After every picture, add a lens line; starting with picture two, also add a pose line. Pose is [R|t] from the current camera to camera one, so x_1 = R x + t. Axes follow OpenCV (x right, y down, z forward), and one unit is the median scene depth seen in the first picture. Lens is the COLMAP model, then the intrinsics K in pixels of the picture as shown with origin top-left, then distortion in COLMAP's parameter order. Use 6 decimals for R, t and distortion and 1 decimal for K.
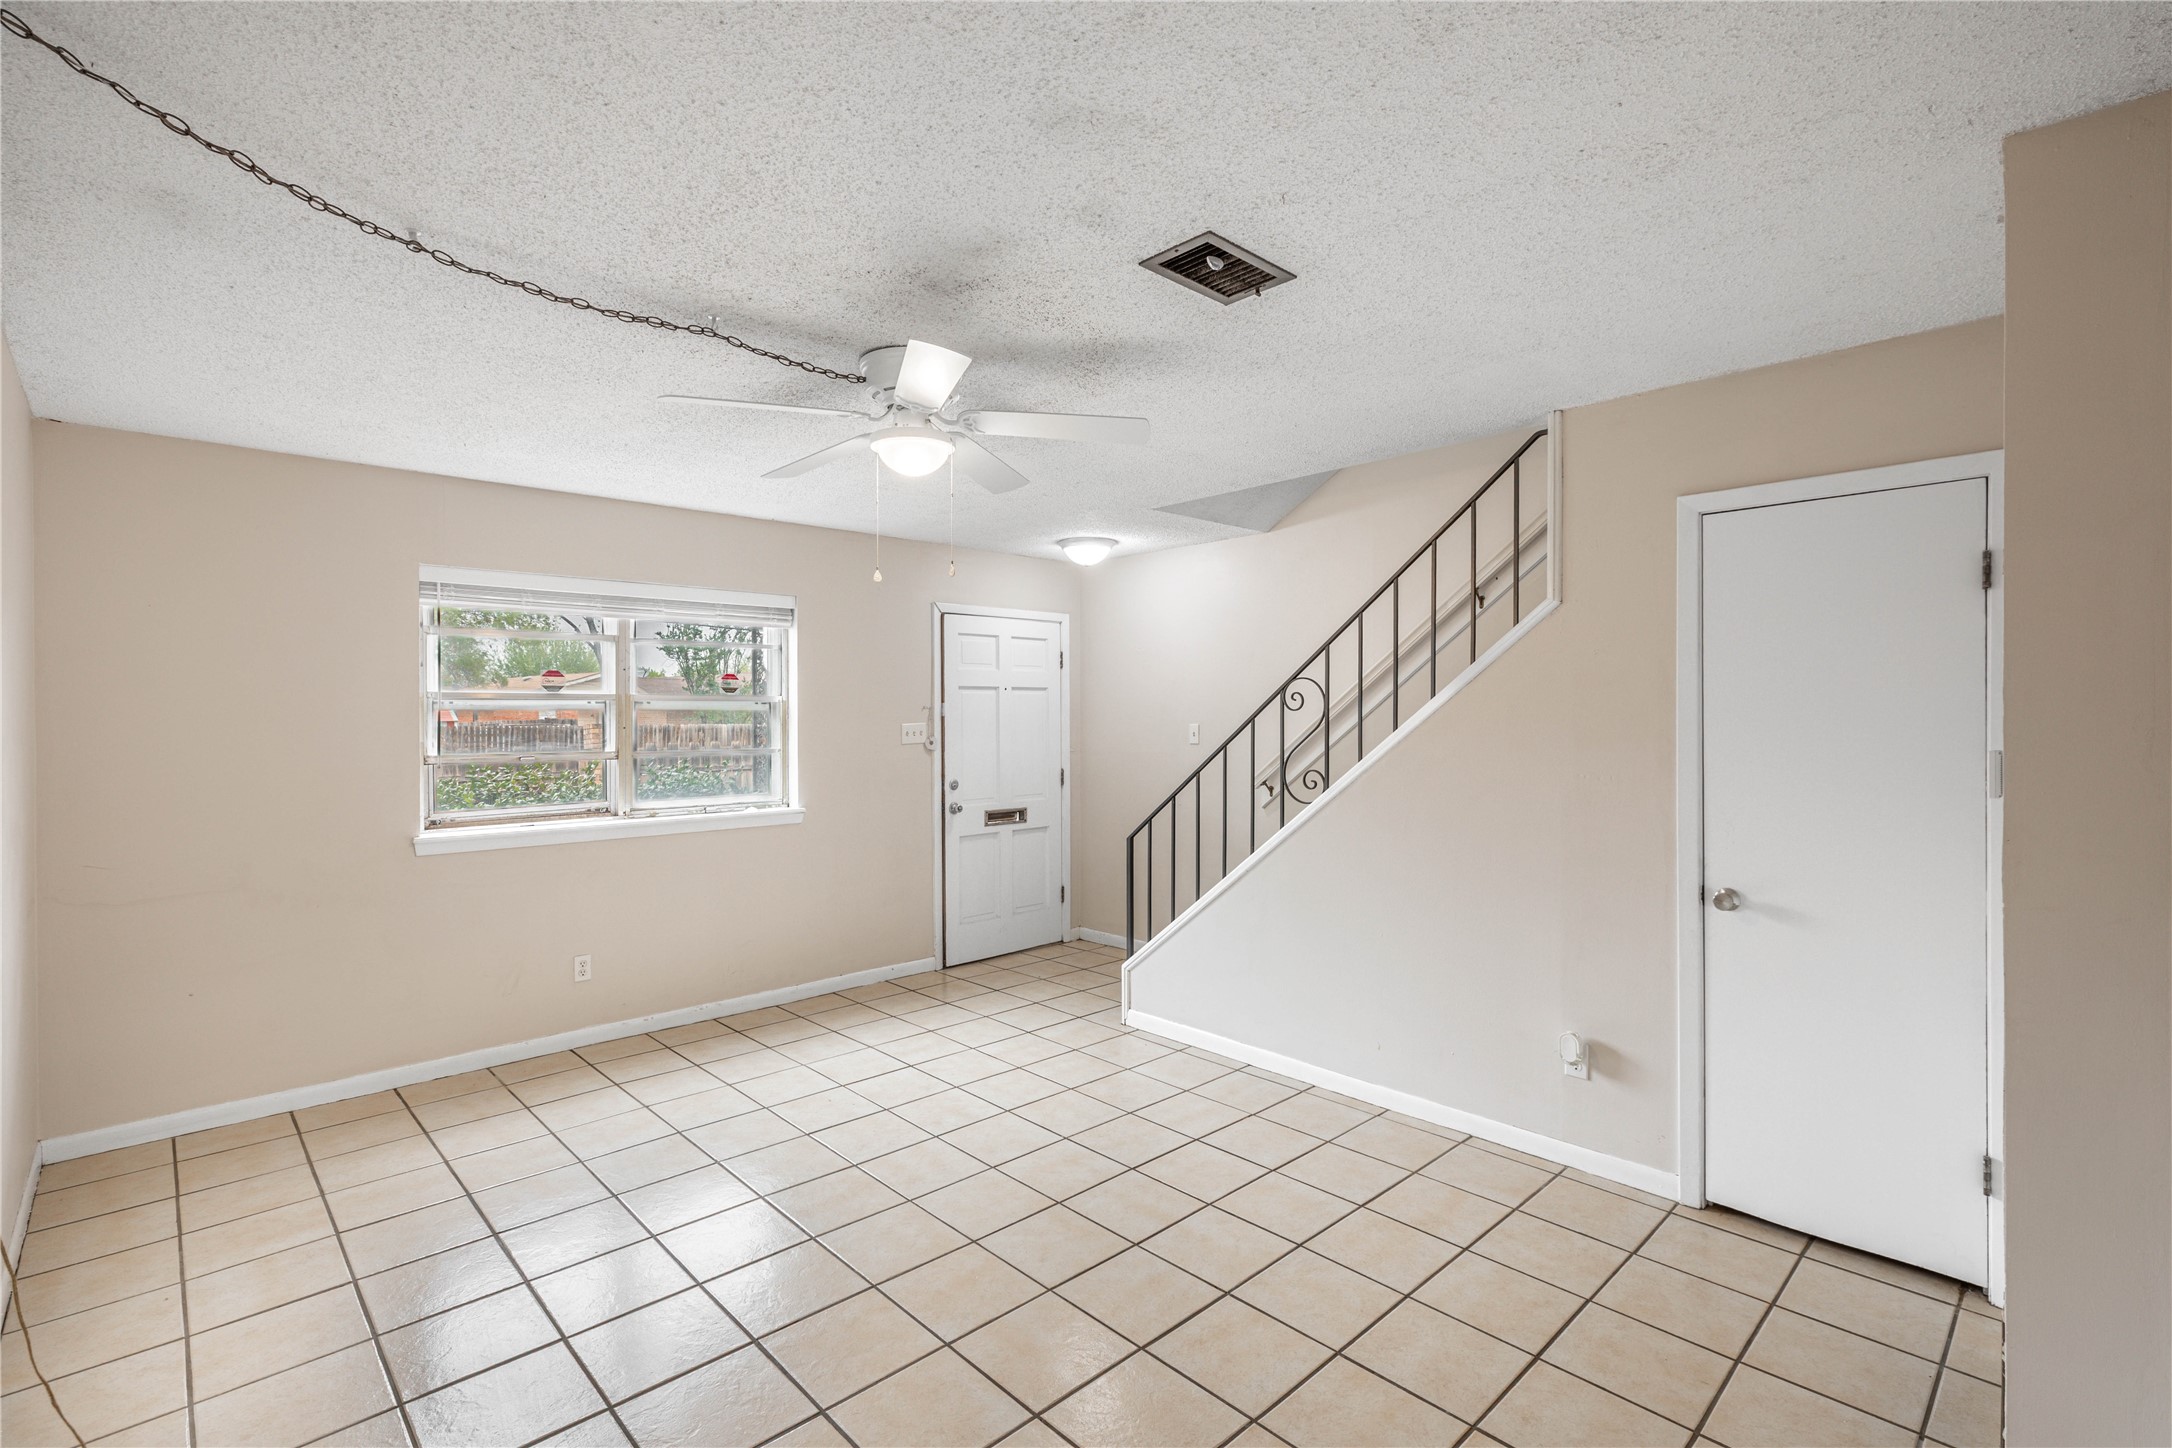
lens RADIAL K [[967.8, 0, 1080.5], [0, 967.8, 713.3], [0, 0, 1]] dist [0.003173, -0.000760]
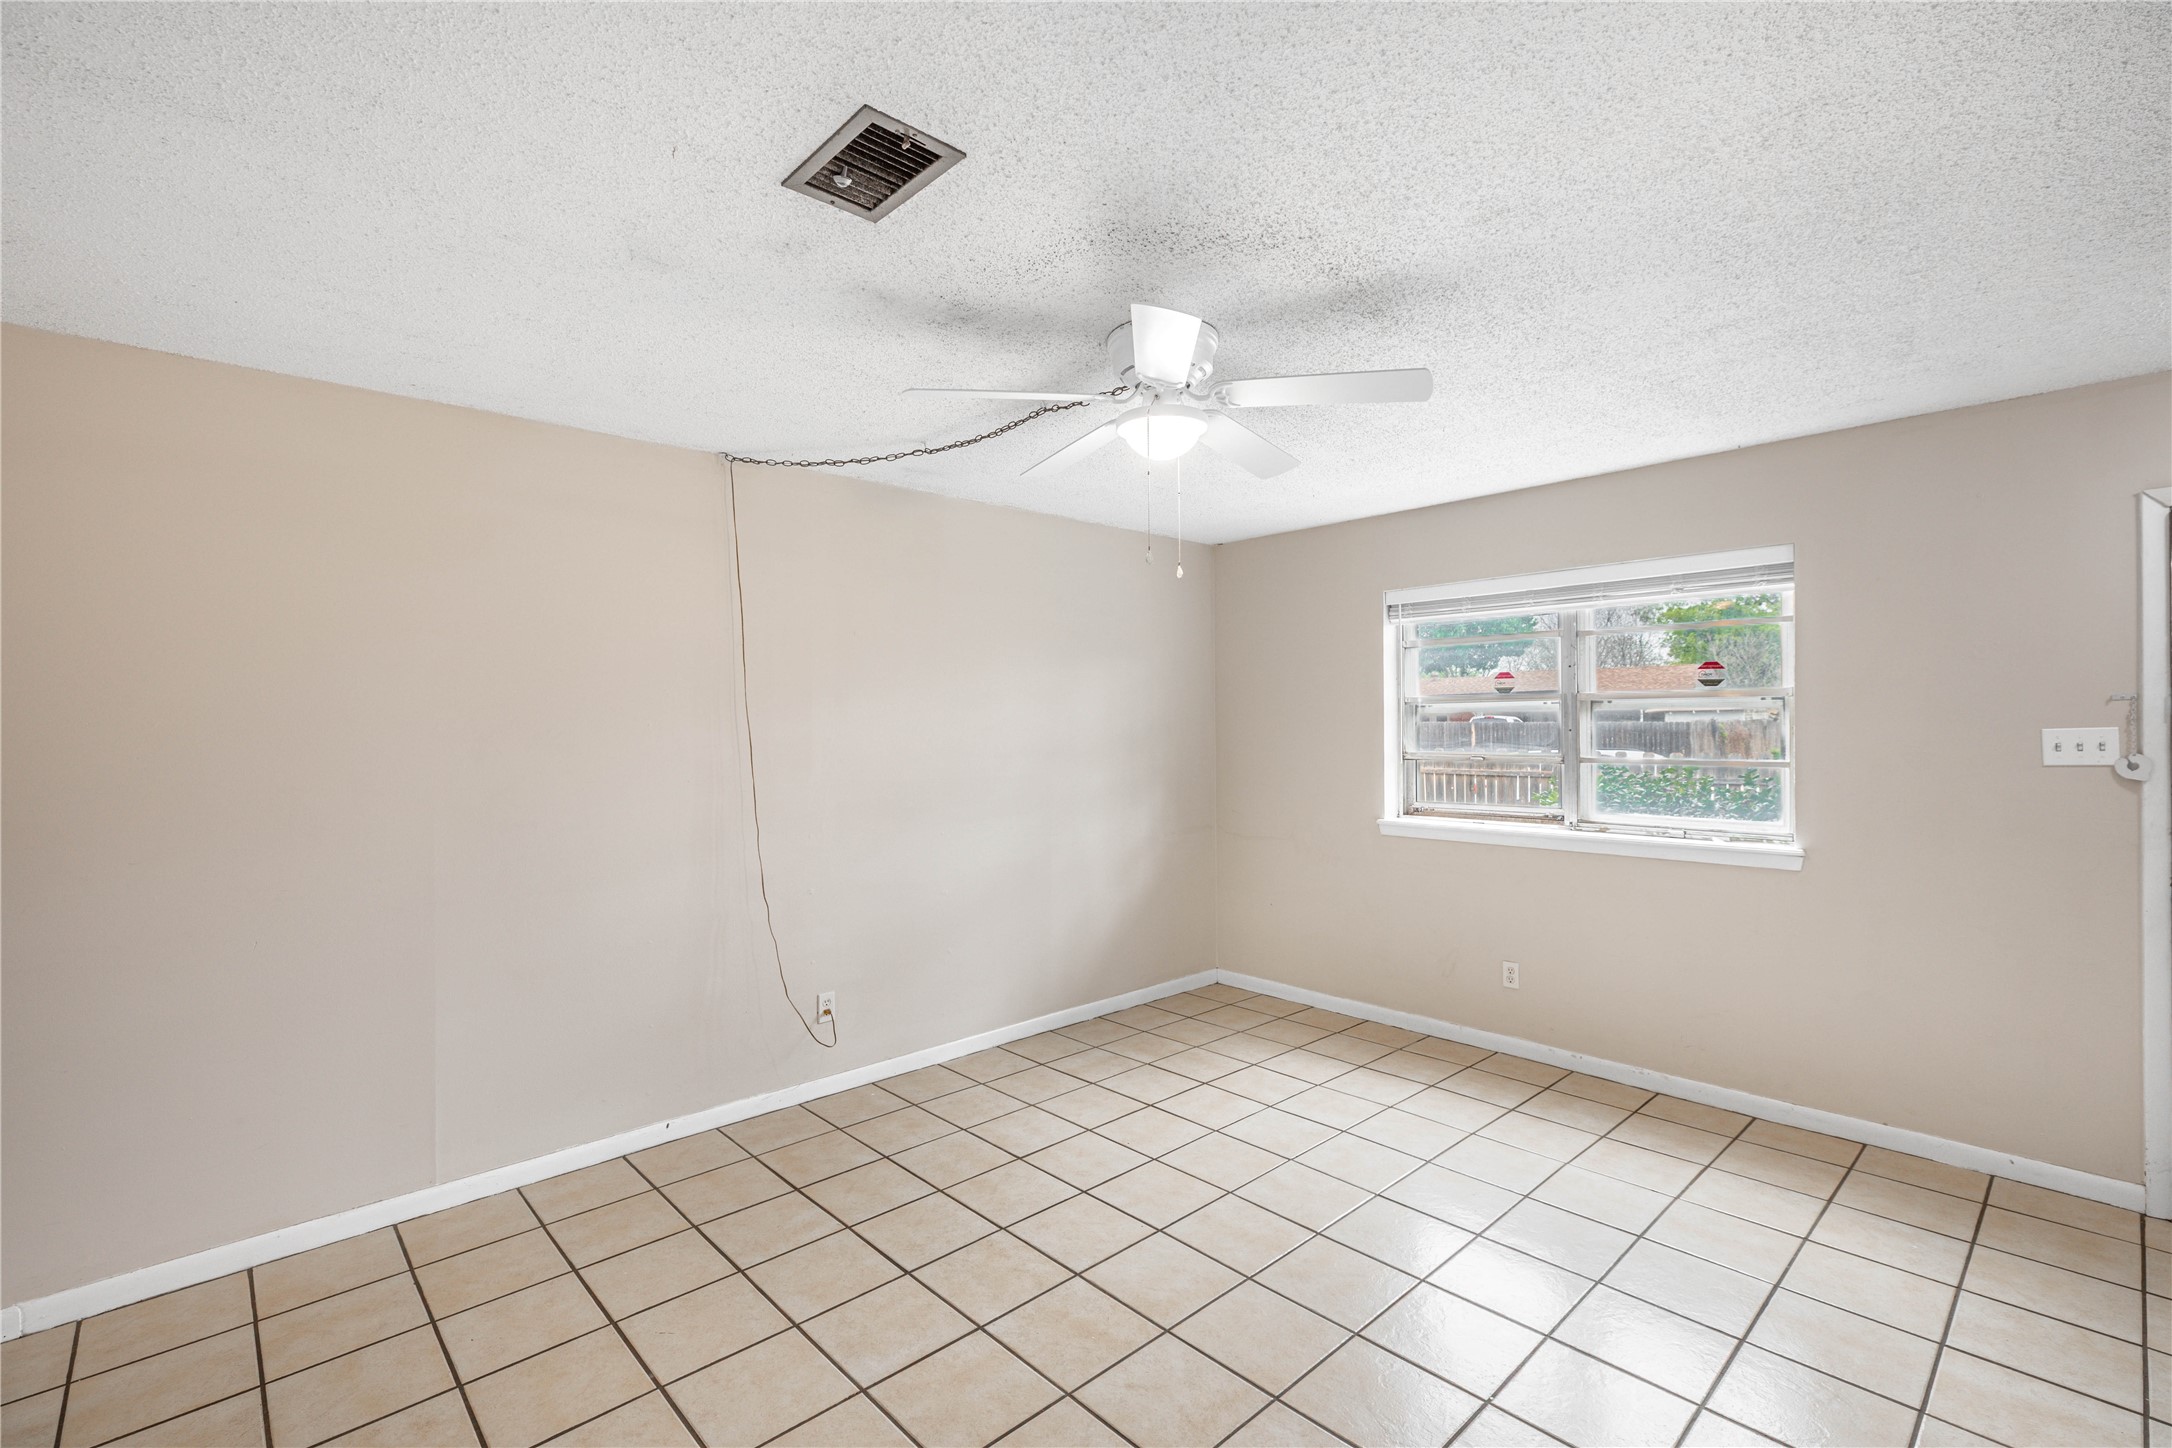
lens RADIAL K [[967.8, 0, 1094.3], [0, 967.8, 712.7], [0, 0, 1]] dist [0.003173, -0.000760]
pose [[0.002851, -0.007326, -0.999969, 0.382074], [0.009009, 0.999933, -0.007300, 0.001129], [0.999955, -0.008988, 0.002917, 0.474432]]
